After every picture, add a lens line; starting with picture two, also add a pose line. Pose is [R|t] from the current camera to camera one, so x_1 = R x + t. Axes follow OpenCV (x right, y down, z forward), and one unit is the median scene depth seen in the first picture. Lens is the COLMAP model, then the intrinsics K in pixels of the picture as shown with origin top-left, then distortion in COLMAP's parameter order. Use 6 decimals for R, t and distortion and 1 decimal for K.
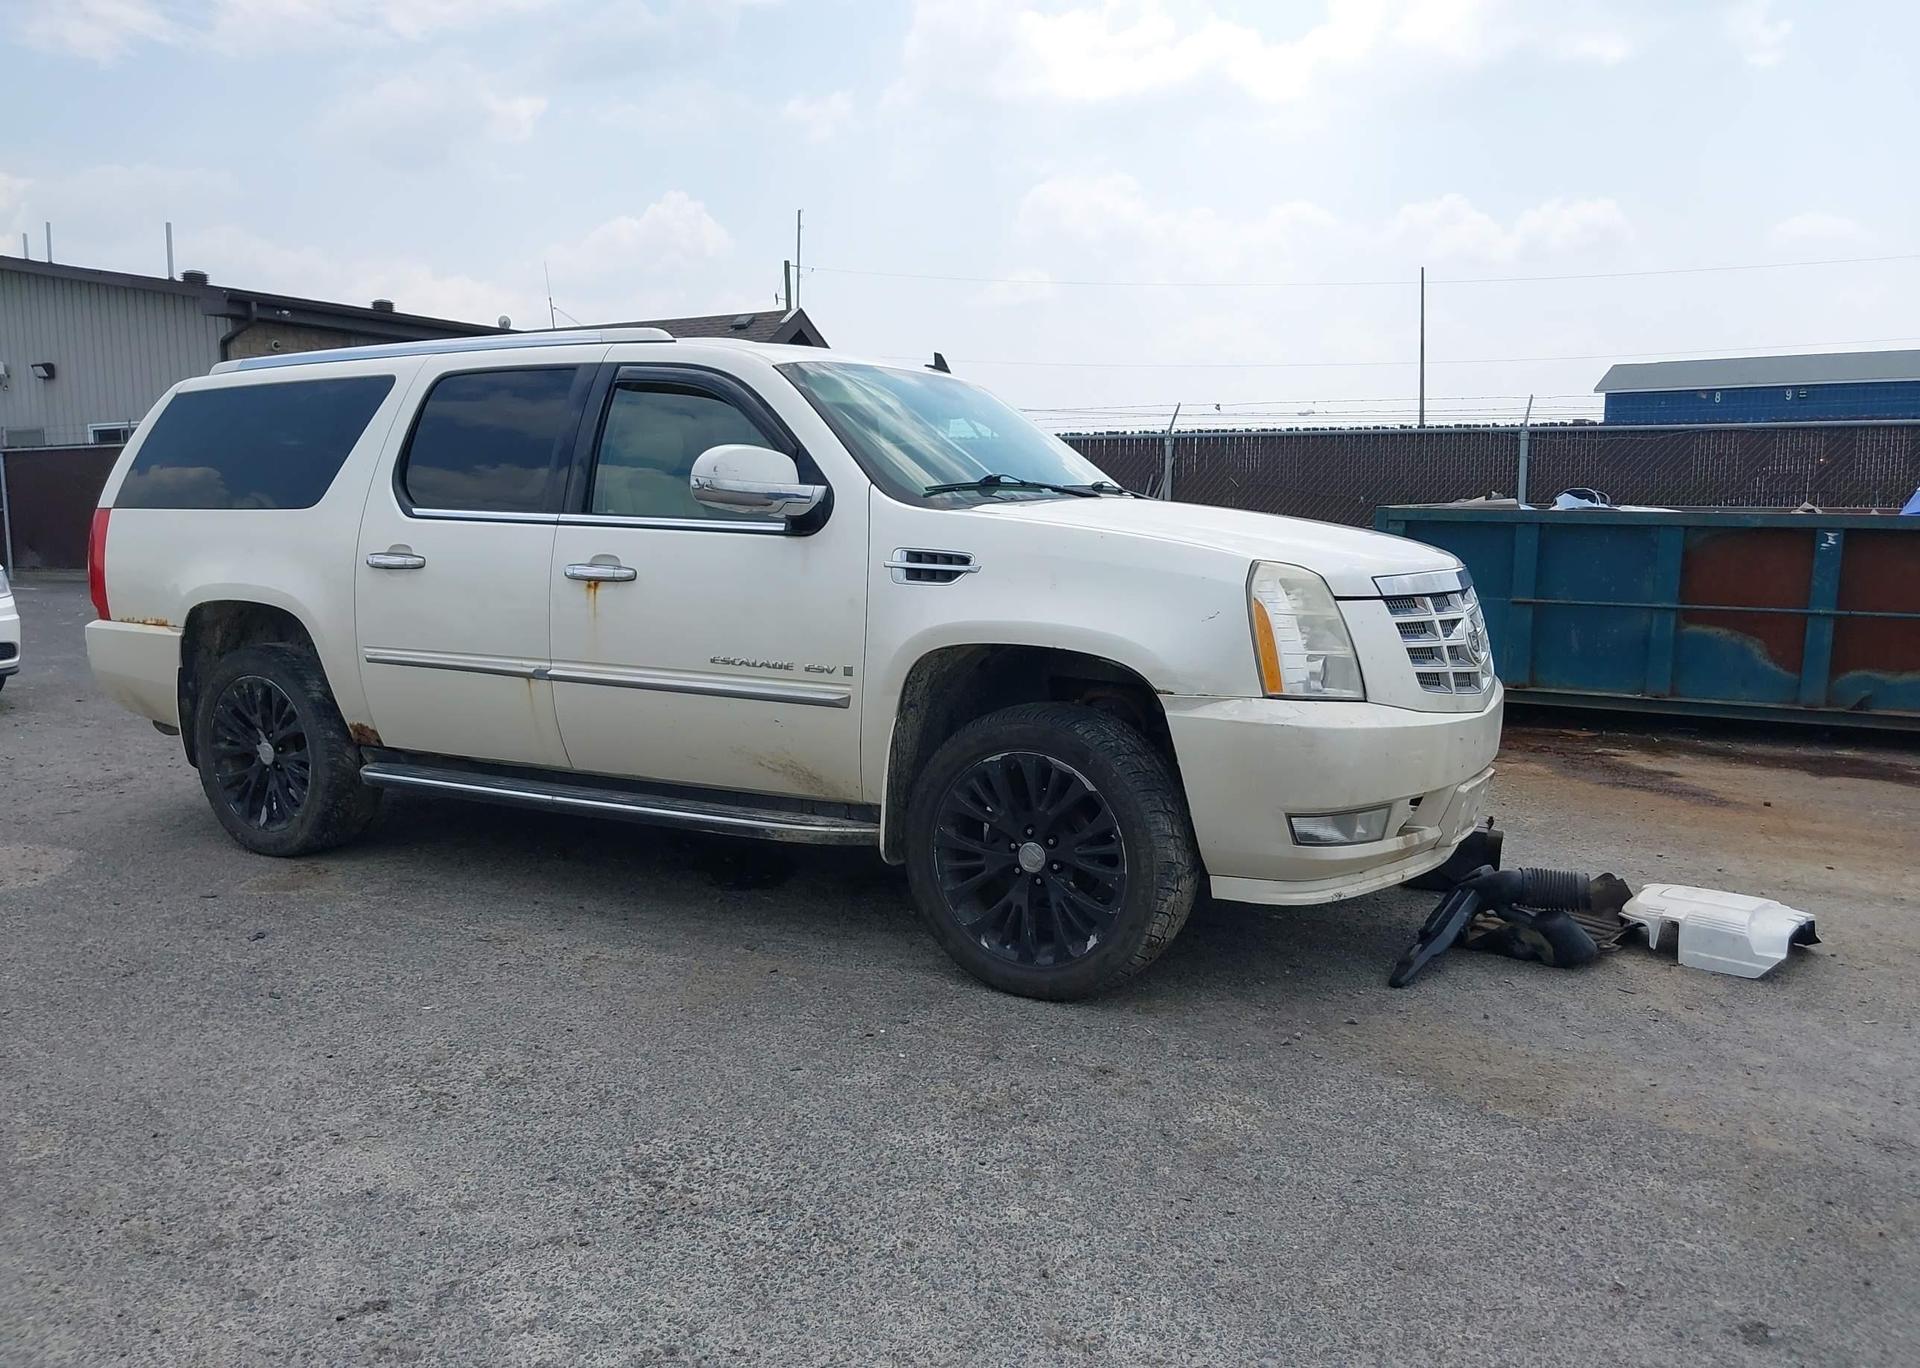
lens RADIAL K [[1538.4, 0, 988.2], [0, 1538.4, 686.2], [0, 0, 1]] dist [0.032257, -0.048888]
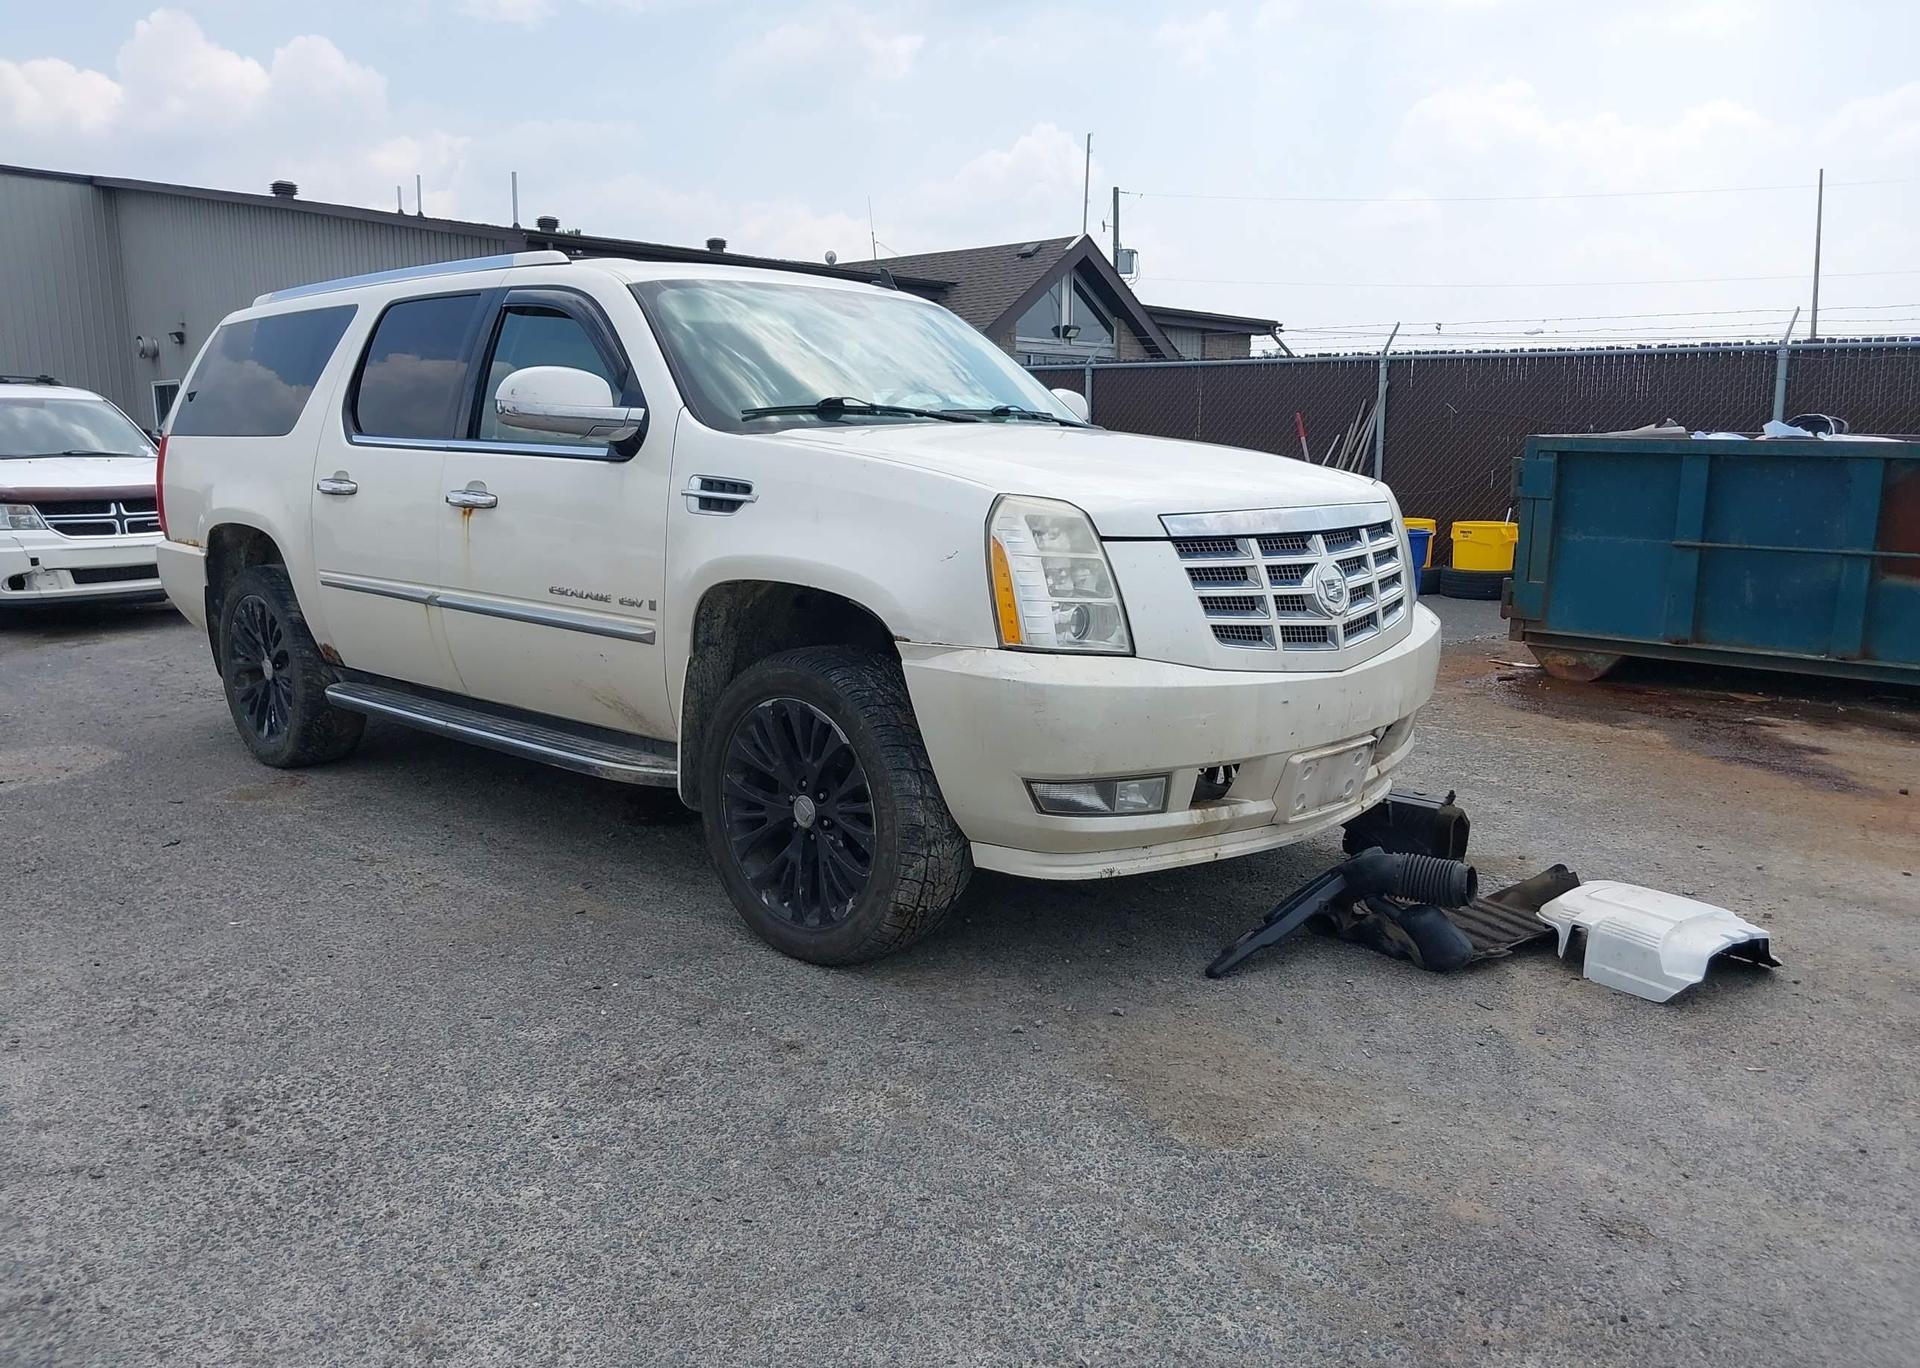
lens RADIAL K [[1538.4, 0, 989.0], [0, 1538.4, 682.0], [0, 0, 1]] dist [0.032257, -0.048888]
pose [[0.973482, 0.036473, -0.225839, 0.303269], [-0.027205, 0.998660, 0.044017, -0.009426], [0.227142, -0.036706, 0.973170, 0.106756]]
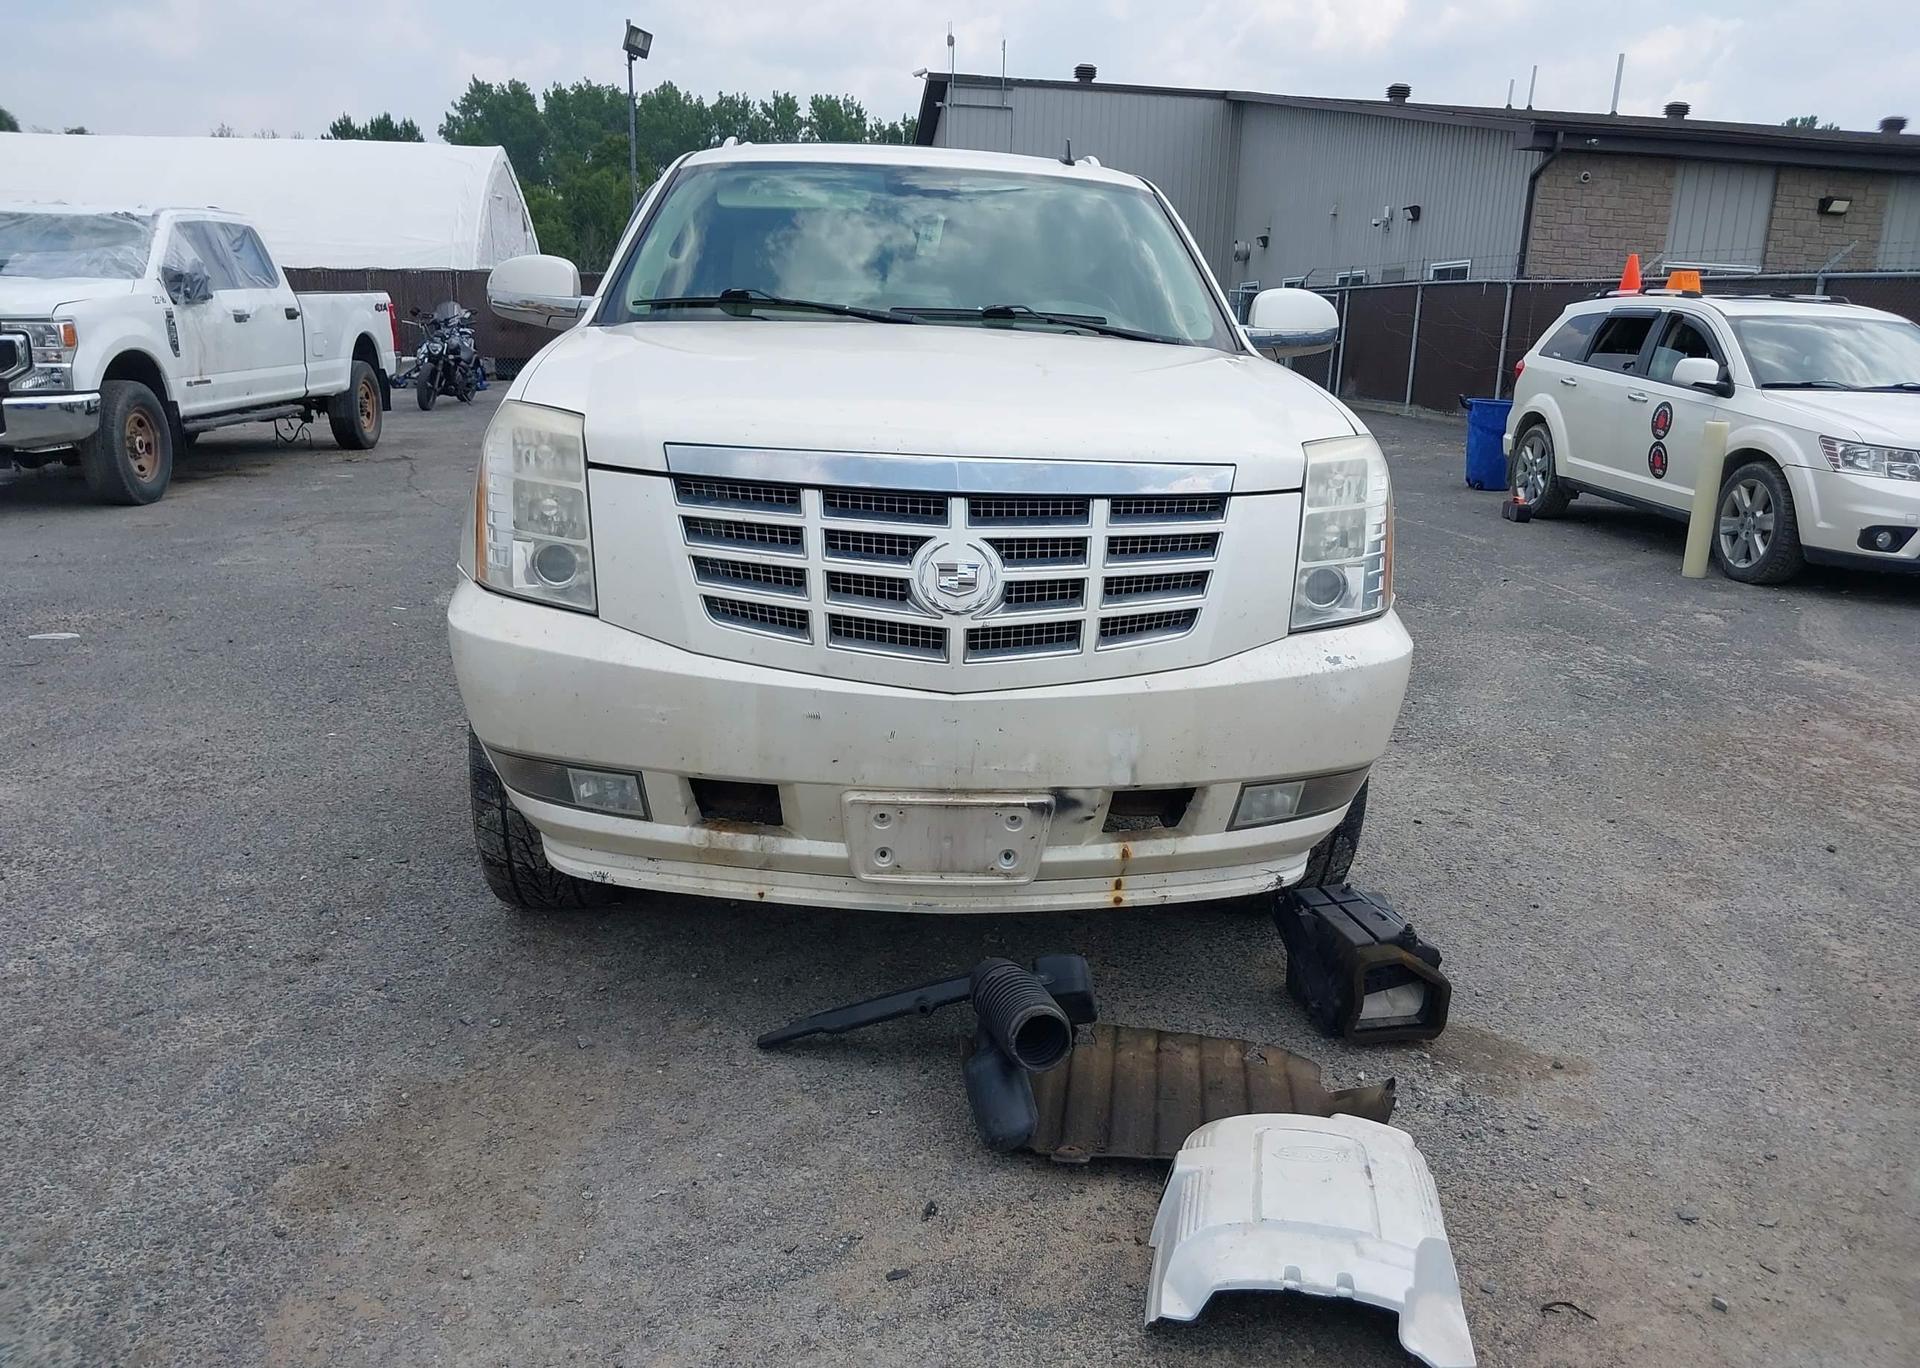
lens RADIAL K [[1538.4, 0, 956.8], [0, 1538.4, 703.0], [0, 0, 1]] dist [0.032257, -0.048888]
pose [[0.559954, 0.221083, -0.798482, 0.756301], [-0.134952, 0.975208, 0.175376, -0.081145], [0.817459, 0.009555, 0.575908, 0.607947]]
